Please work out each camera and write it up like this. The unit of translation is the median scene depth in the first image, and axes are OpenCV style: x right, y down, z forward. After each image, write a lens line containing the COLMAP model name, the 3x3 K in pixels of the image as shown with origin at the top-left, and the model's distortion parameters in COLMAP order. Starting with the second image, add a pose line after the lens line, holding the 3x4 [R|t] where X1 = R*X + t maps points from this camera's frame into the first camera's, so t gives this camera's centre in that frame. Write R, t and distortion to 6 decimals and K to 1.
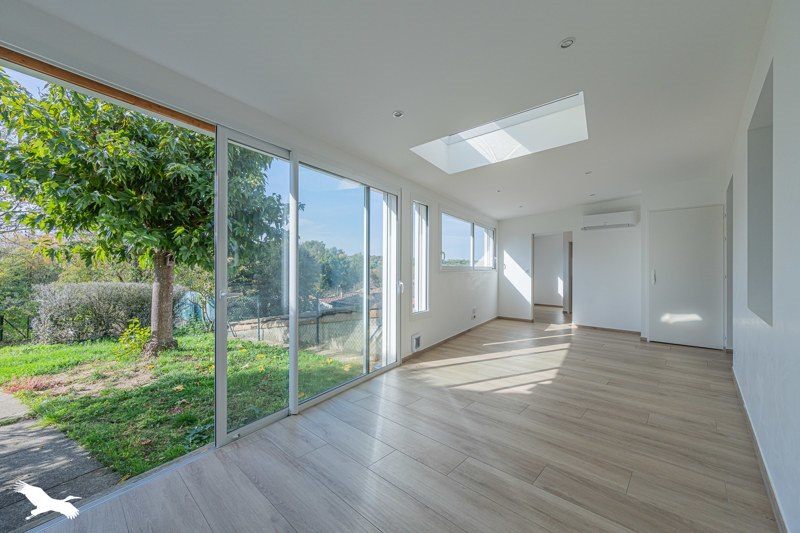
lens RADIAL K [[314.6, 0, 398.0], [0, 314.6, 266.9], [0, 0, 1]] dist [0.001736, 0.000747]
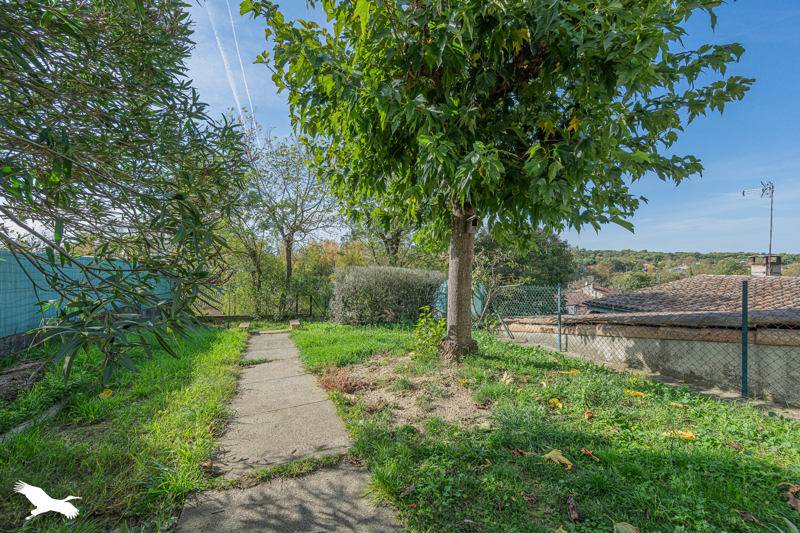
lens RADIAL K [[314.6, 0, 401.2], [0, 314.6, 267.5], [0, 0, 1]] dist [0.001736, 0.000747]
pose [[0.818838, 0.002929, -0.574017, -0.380452], [0.002560, 0.999958, 0.008753, 0.054408], [0.574018, -0.008637, 0.818797, 0.289731]]
